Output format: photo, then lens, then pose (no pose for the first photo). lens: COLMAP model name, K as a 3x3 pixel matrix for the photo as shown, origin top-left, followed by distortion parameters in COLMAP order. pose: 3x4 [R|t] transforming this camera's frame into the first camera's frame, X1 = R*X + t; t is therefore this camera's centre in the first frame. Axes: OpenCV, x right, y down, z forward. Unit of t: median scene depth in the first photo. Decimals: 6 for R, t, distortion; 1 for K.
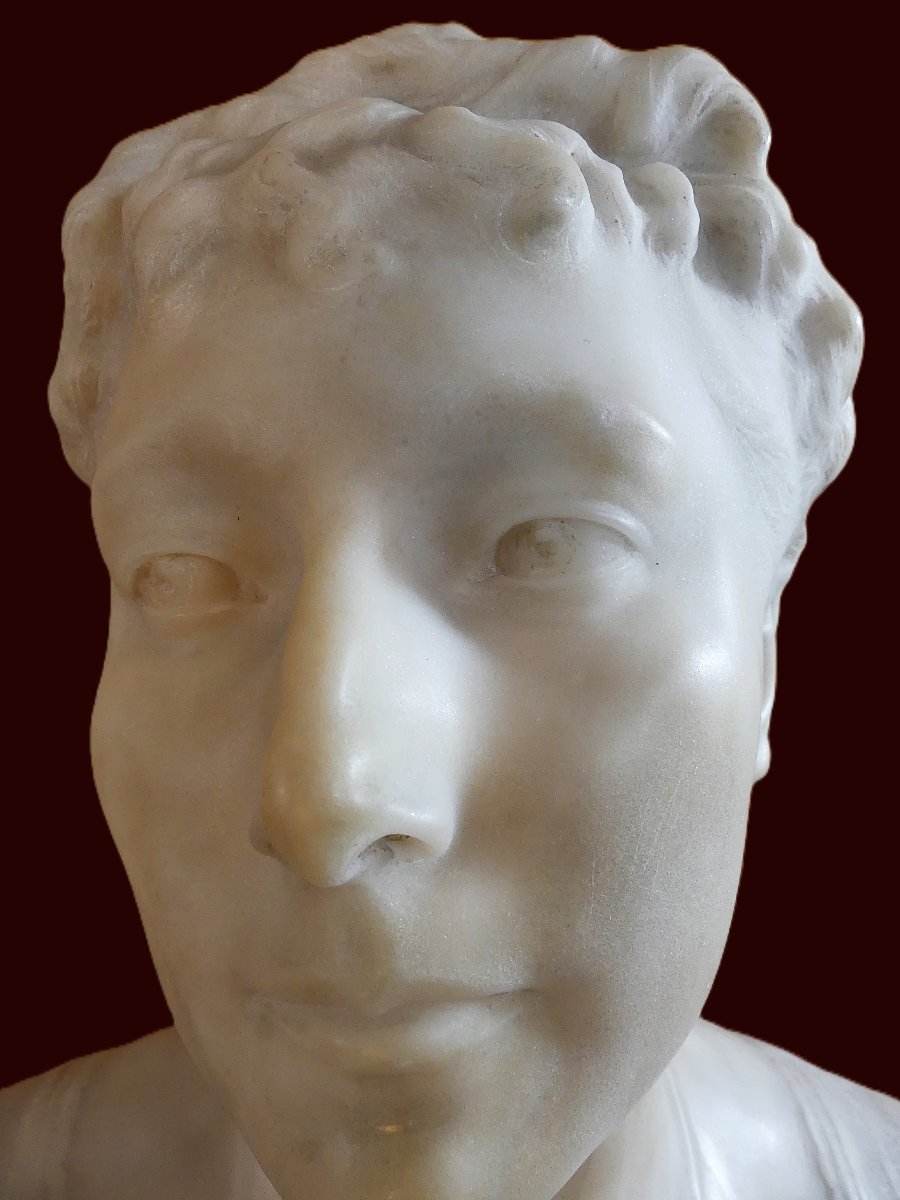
lens RADIAL K [[897.0, 0, 450.3], [0, 897.0, 593.6], [0, 0, 1]] dist [-0.040091, 0.036999]
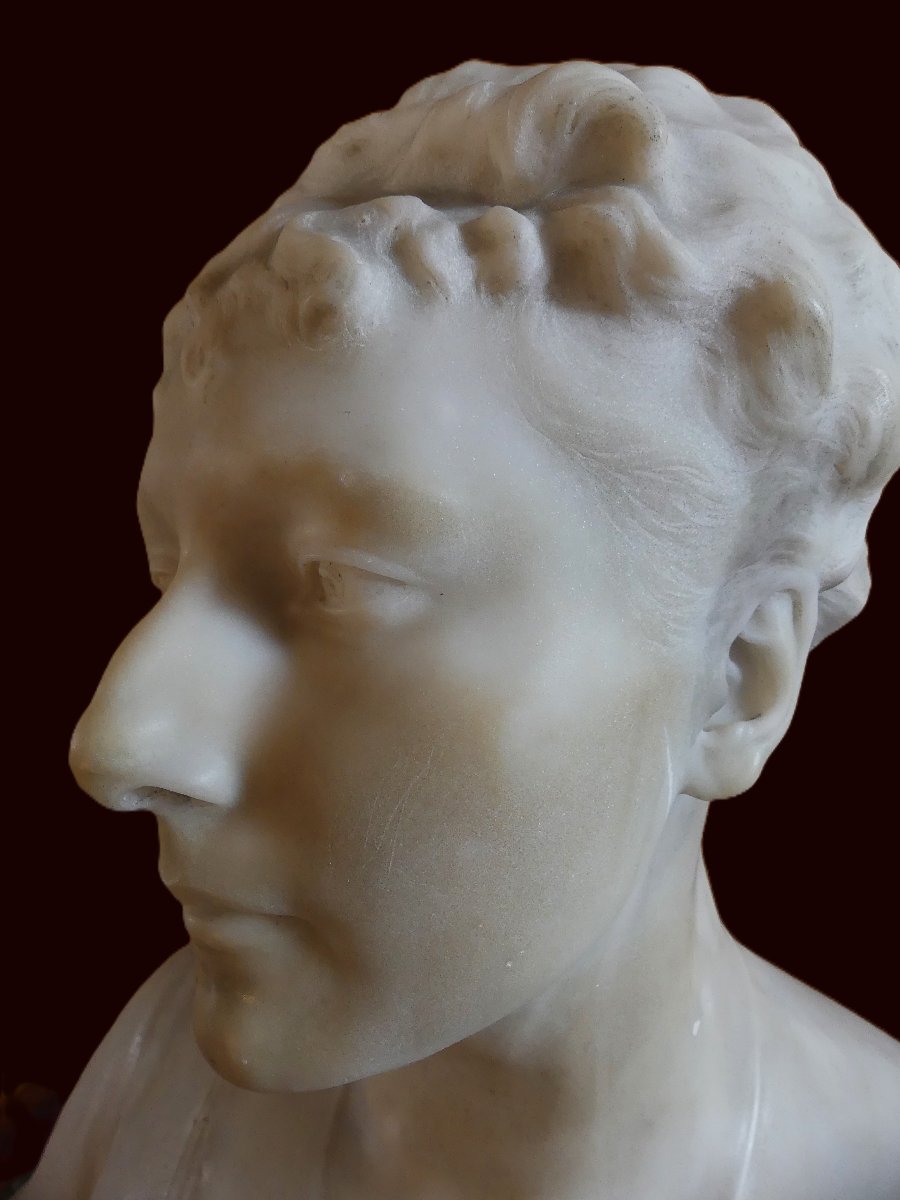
lens RADIAL K [[897.0, 0, 450.3], [0, 897.0, 593.6], [0, 0, 1]] dist [-0.040091, 0.036999]
pose [[0.815866, 0.044150, -0.576553, 0.897636], [0.012567, 0.995492, 0.094014, -0.140798], [0.578104, -0.083948, 0.811633, 0.081597]]
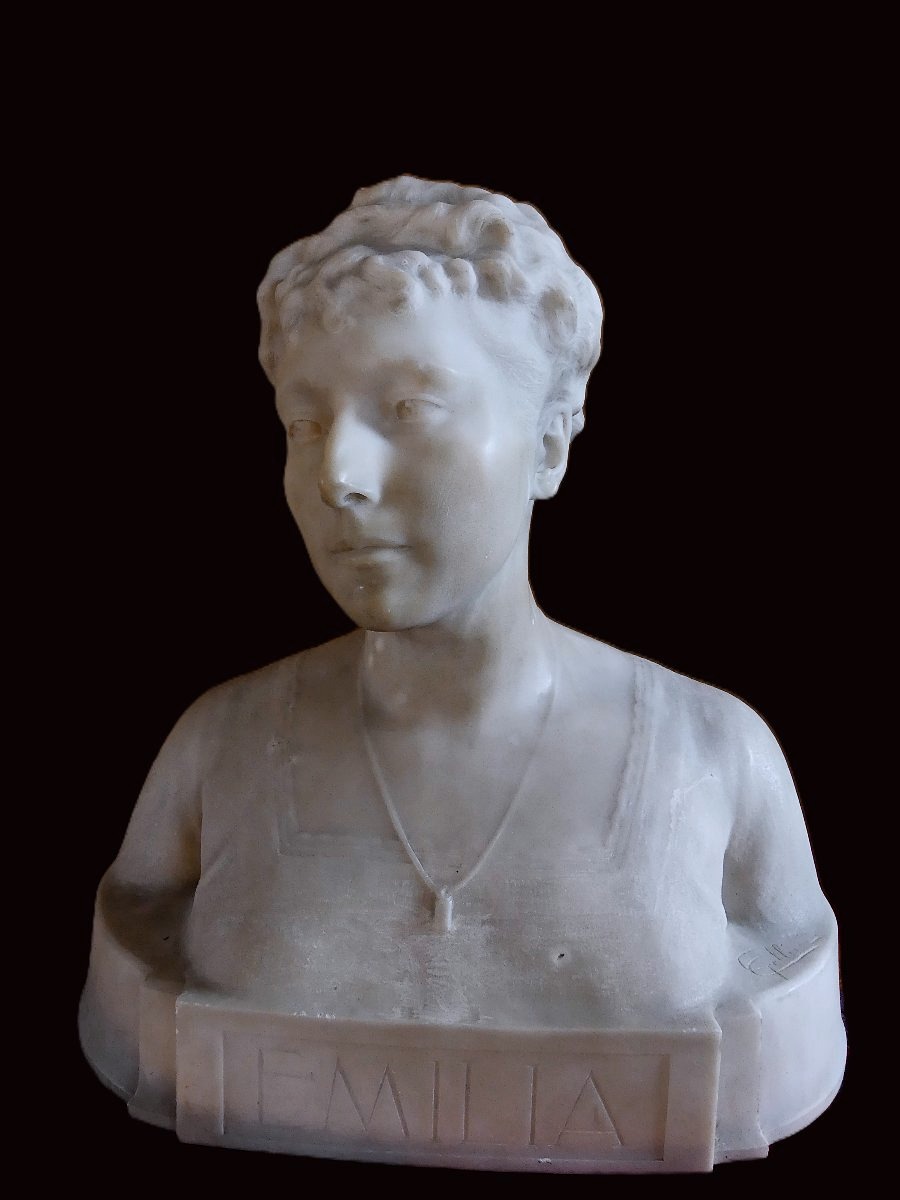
lens RADIAL K [[886.6, 0, 450.0], [0, 886.6, 600.0], [0, 0, 1]] dist [-0.035411, 0.001864]
pose [[0.969794, -0.025336, -0.242606, 0.912807], [0.067966, 0.983270, 0.169001, 0.084929], [0.234265, -0.180386, 0.955291, -1.898863]]
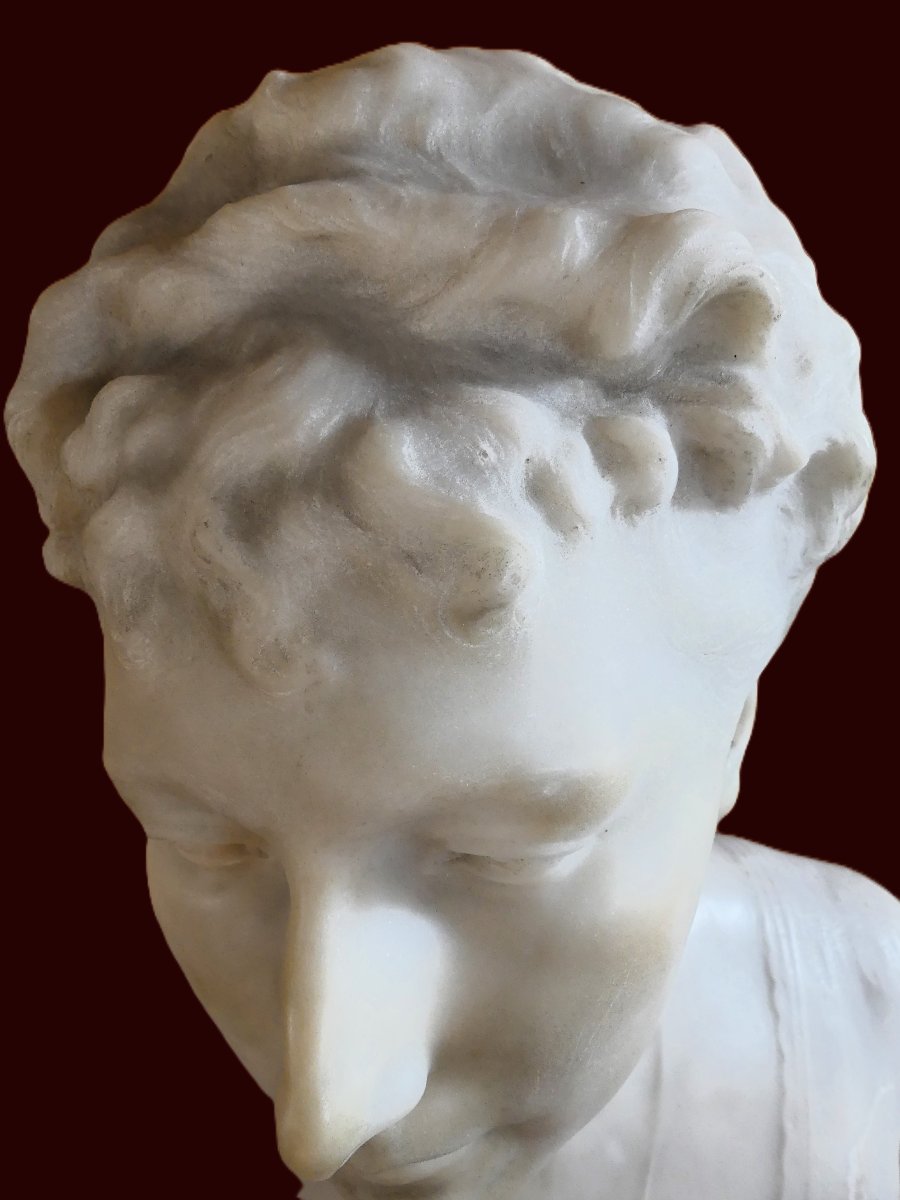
lens RADIAL K [[897.0, 0, 450.3], [0, 897.0, 593.6], [0, 0, 1]] dist [-0.040091, 0.036999]
pose [[0.996132, -0.020462, -0.085450, 0.138788], [0.057723, 0.885602, 0.460845, -0.821578], [0.066245, -0.463995, 0.883358, 0.139898]]
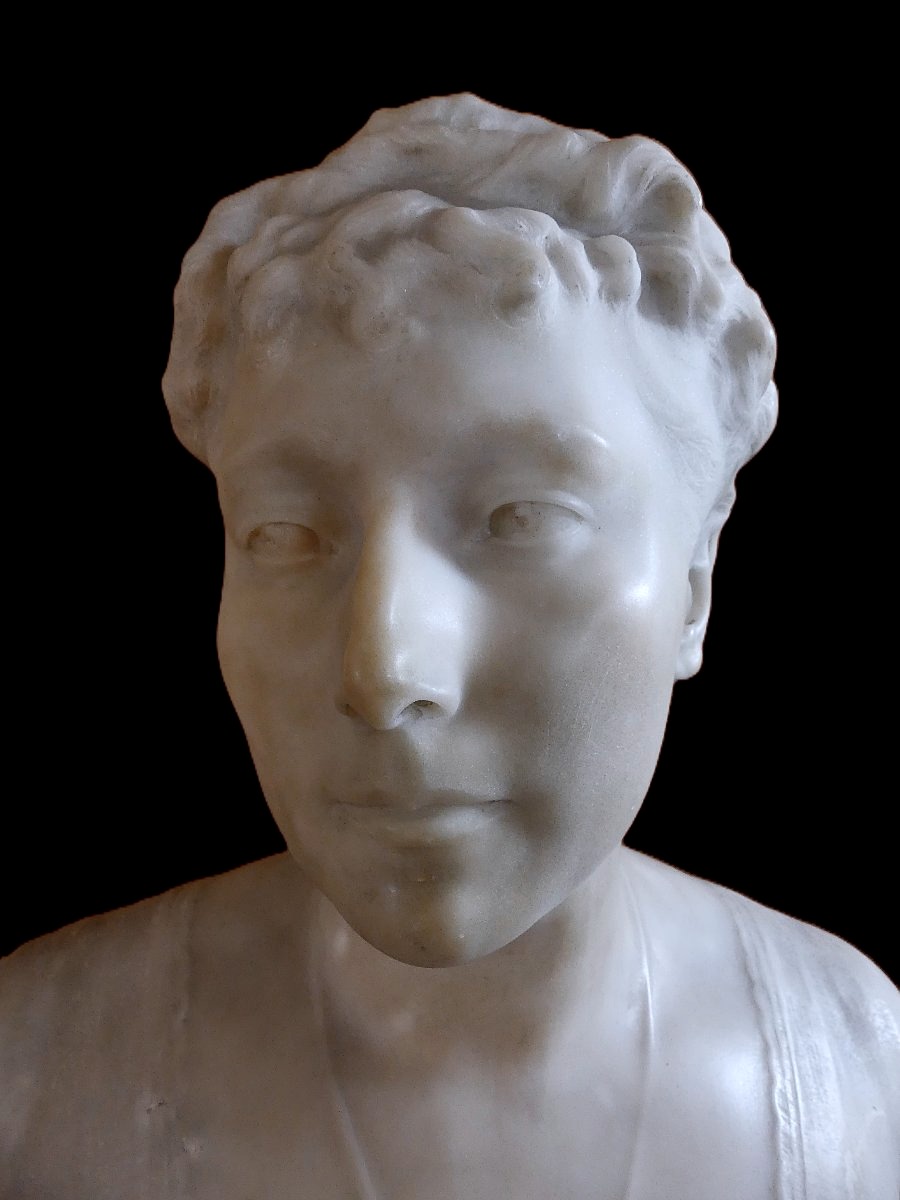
lens RADIAL K [[897.0, 0, 450.3], [0, 897.0, 593.6], [0, 0, 1]] dist [-0.040091, 0.036999]
pose [[0.999378, 0.002535, -0.035185, 0.036500], [0.001078, 0.994754, 0.102290, -0.077270], [0.035260, -0.102265, 0.994132, -0.493182]]
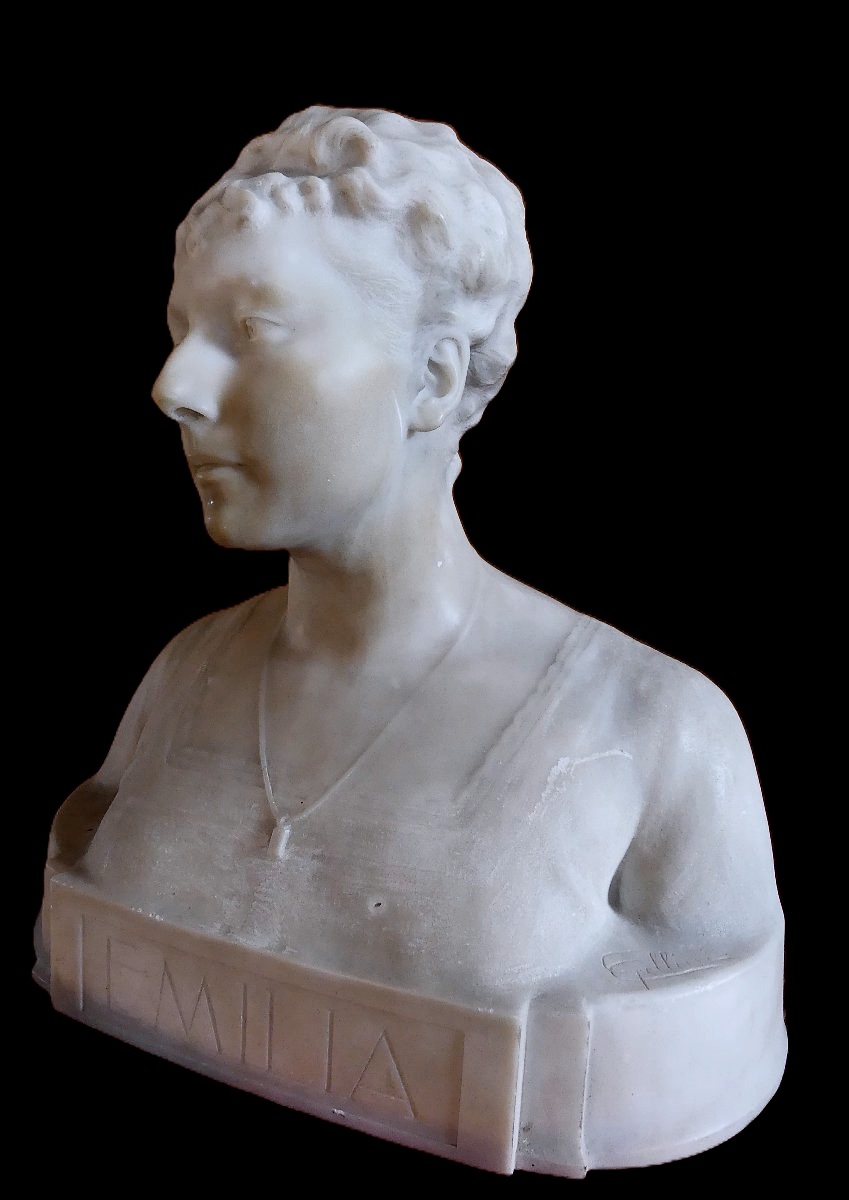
lens RADIAL K [[888.1, 0, 451.0], [0, 888.1, 598.9], [0, 0, 1]] dist [-0.038842, -0.001544]
pose [[0.837254, 0.042920, -0.545127, 2.268716], [0.043610, 0.988498, 0.144808, 0.439192], [0.545072, -0.145014, 0.825753, -1.229995]]
